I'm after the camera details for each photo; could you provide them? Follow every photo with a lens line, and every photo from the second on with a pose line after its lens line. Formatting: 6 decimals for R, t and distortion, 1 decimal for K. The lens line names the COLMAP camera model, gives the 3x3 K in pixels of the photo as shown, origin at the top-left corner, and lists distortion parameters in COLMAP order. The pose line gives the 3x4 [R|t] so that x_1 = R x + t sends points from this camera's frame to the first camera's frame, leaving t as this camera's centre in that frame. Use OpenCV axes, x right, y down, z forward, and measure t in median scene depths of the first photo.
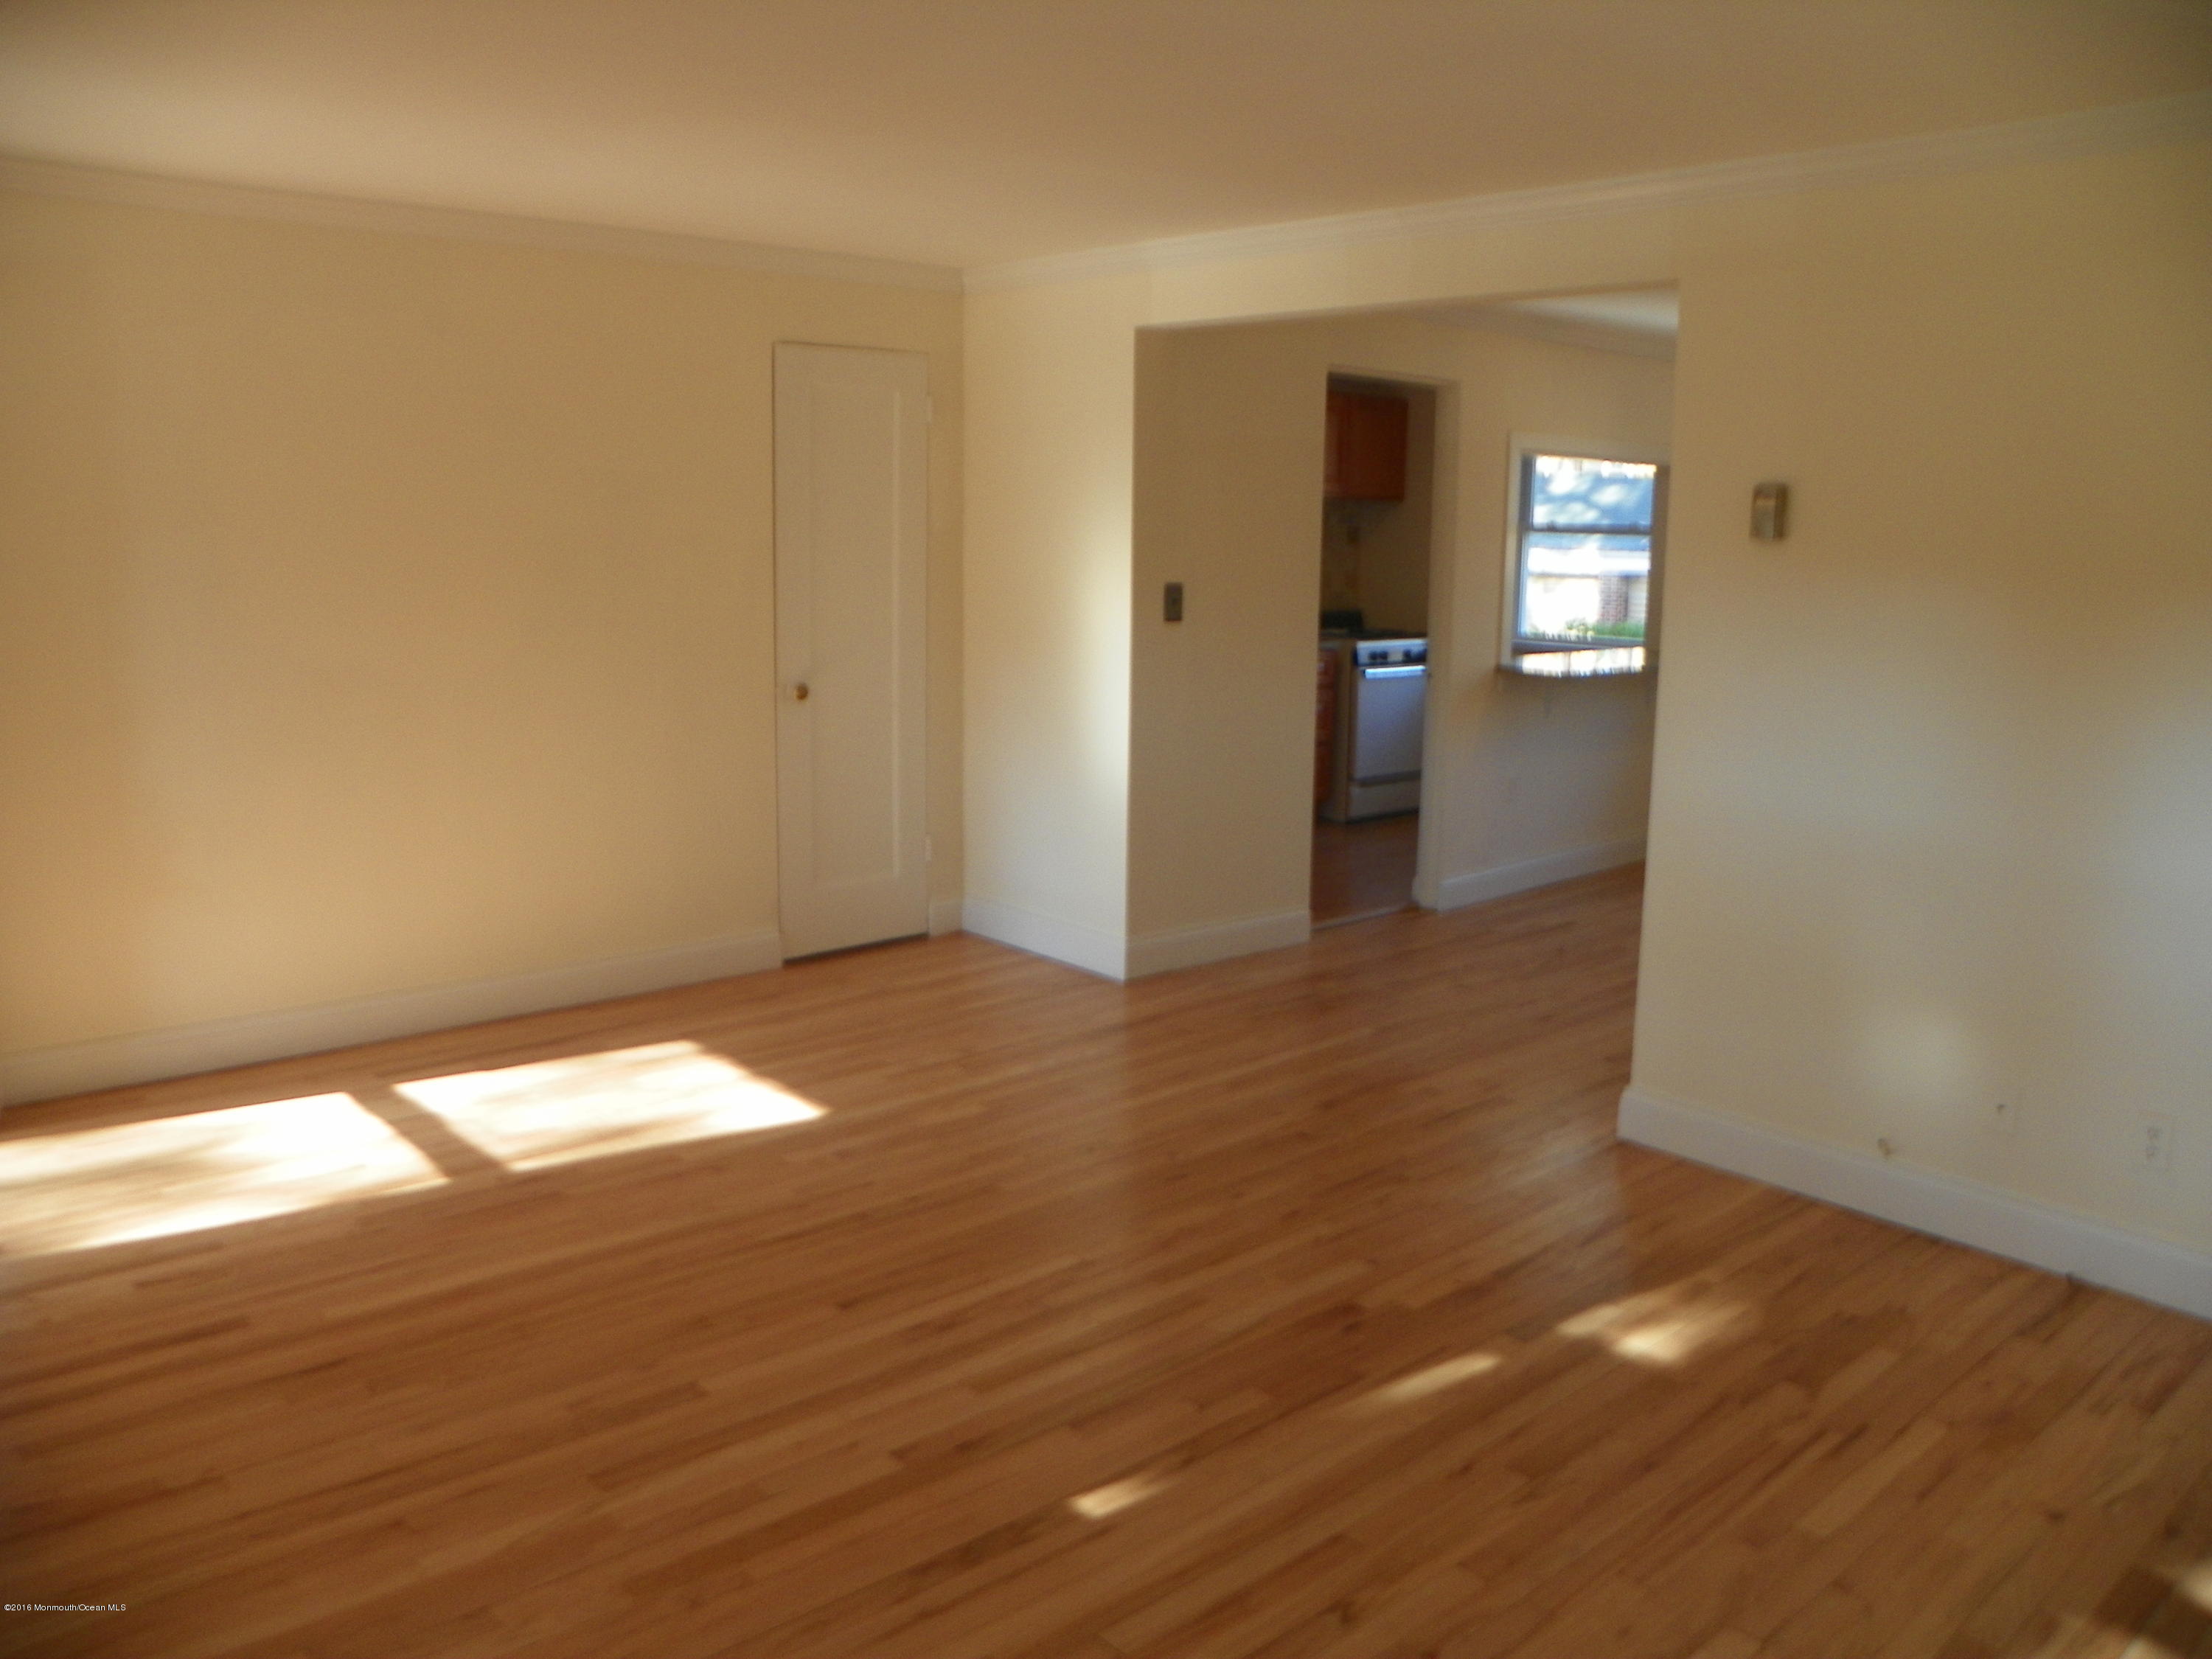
lens RADIAL K [[1689.0, 0, 1106.0], [0, 1689.0, 829.5], [0, 0, 1]] dist [-0.131985, 0.055998]
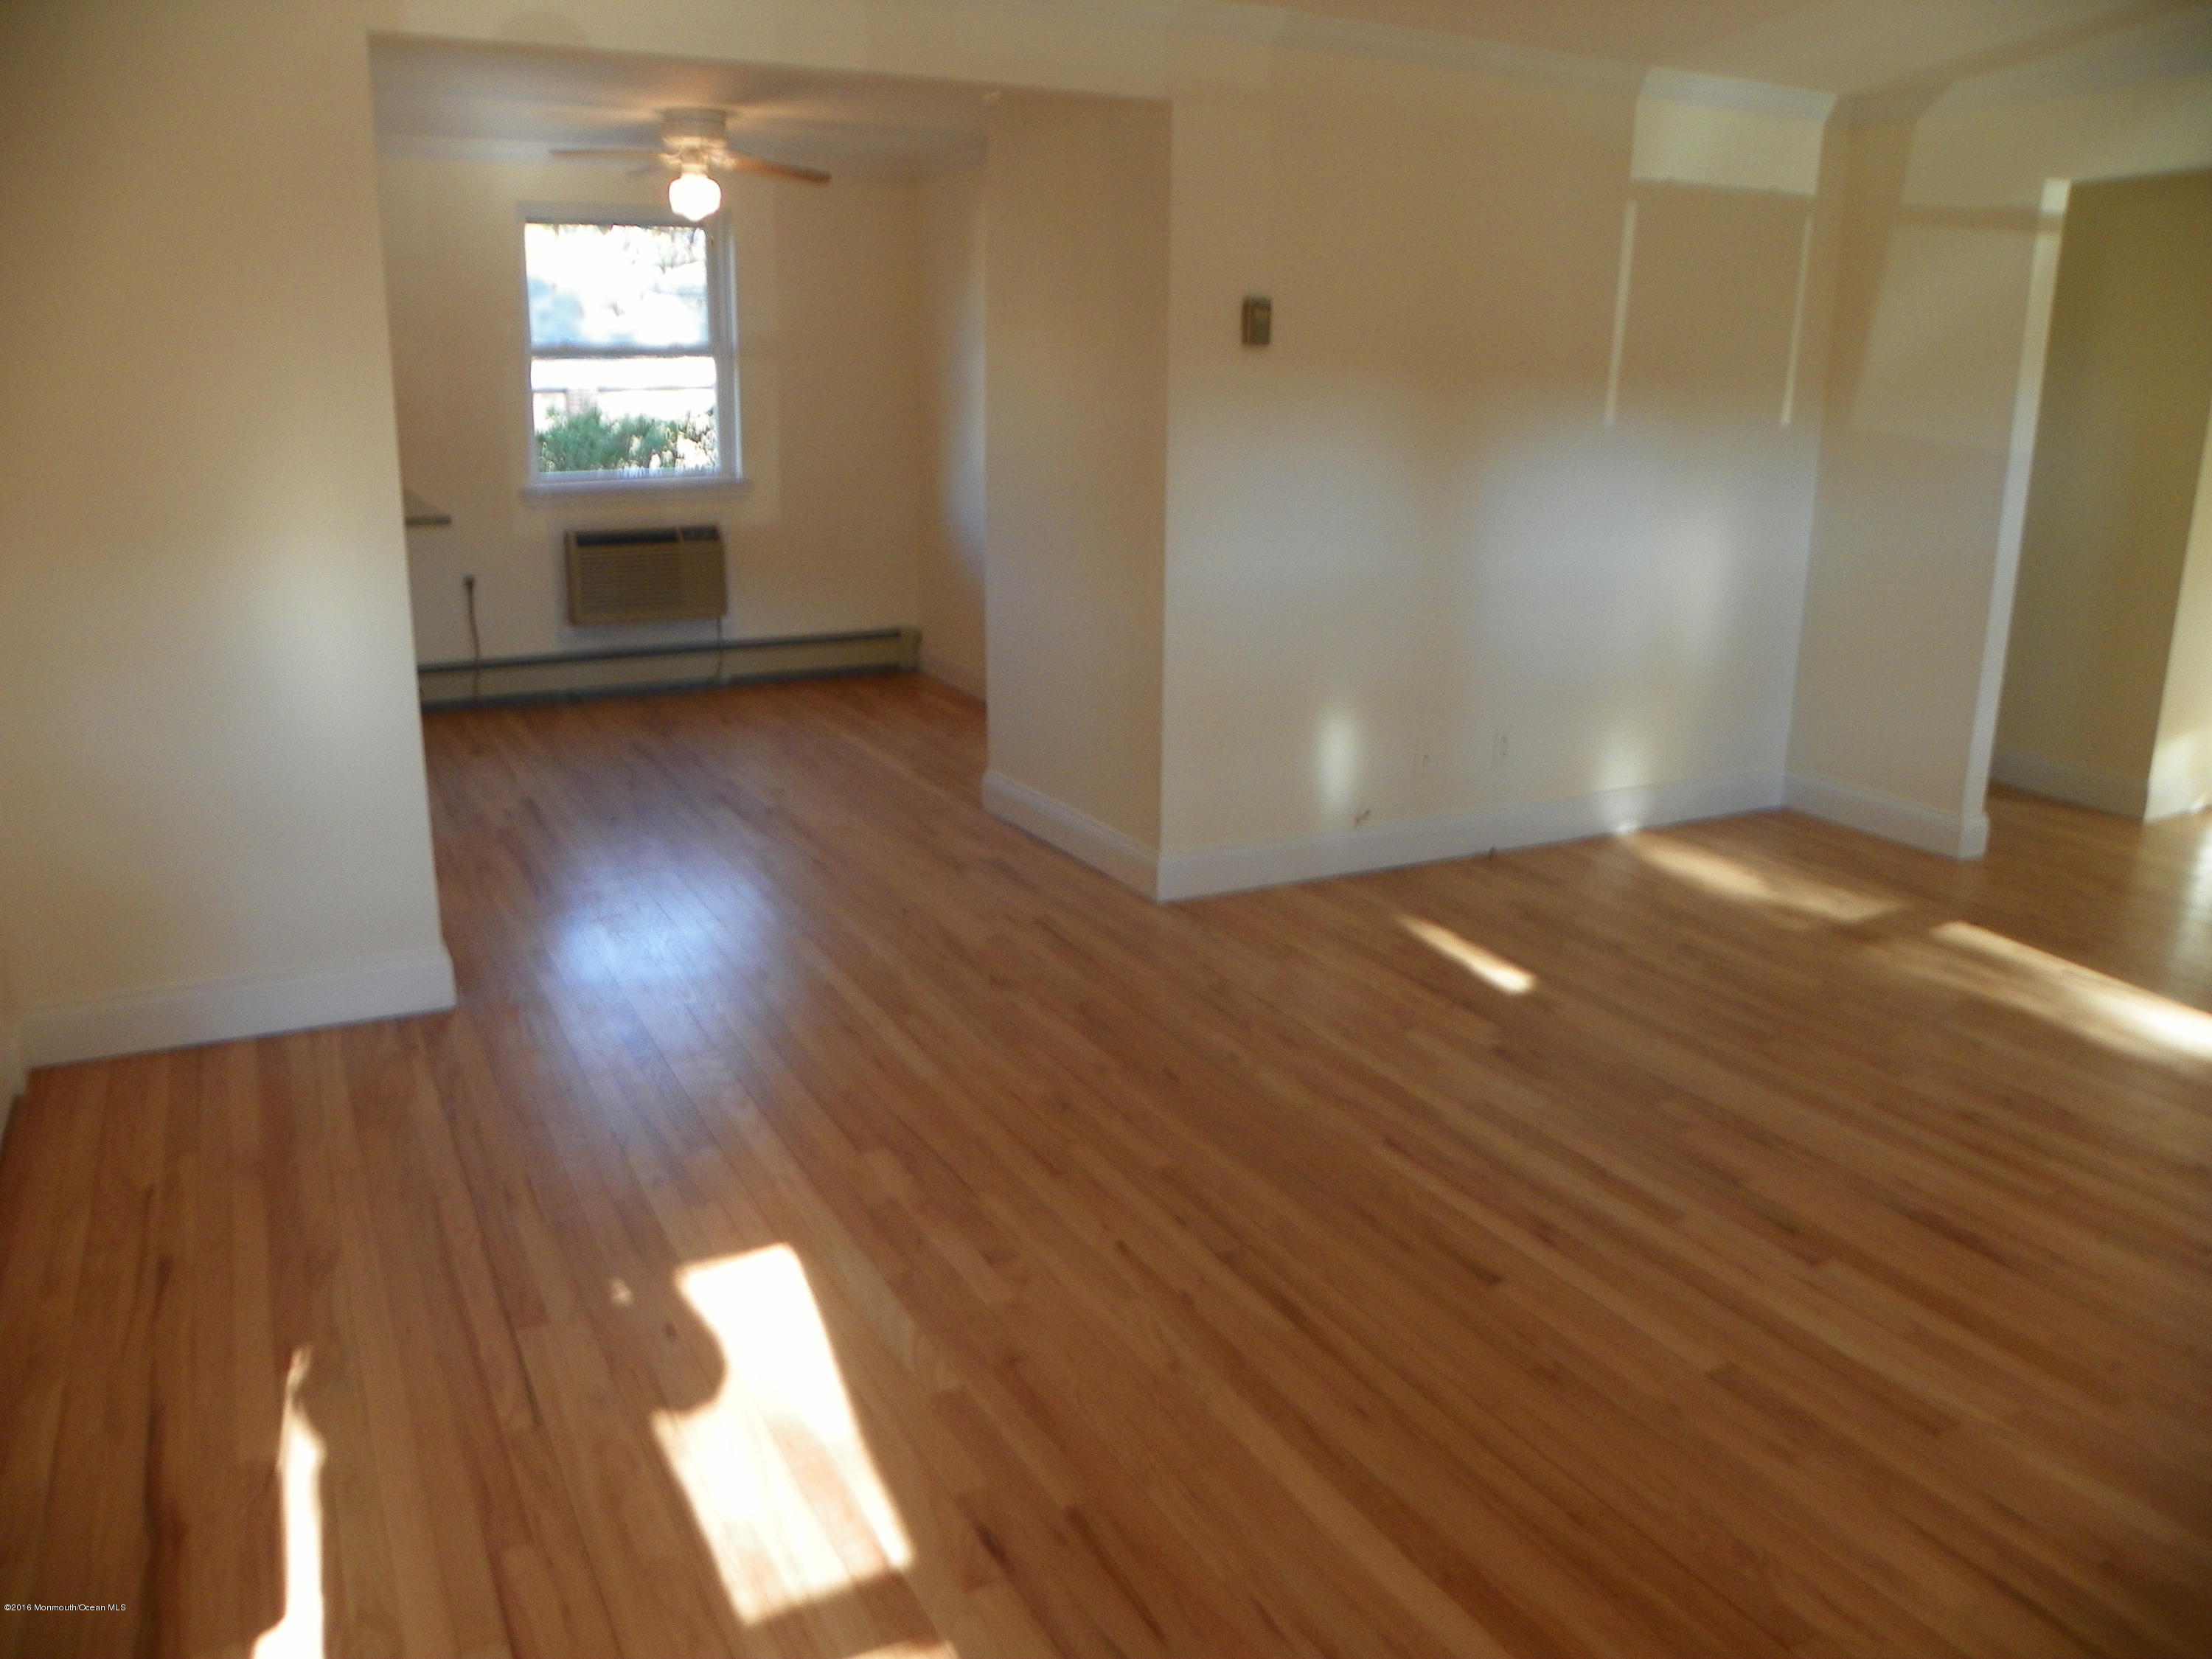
lens RADIAL K [[1689.0, 0, 1106.0], [0, 1689.0, 829.5], [0, 0, 1]] dist [-0.131985, 0.055998]
pose [[0.232710, -0.271760, 0.933805, -1.041602], [0.165886, 0.957187, 0.237225, -0.186816], [-0.958294, 0.099700, 0.267828, 1.050397]]
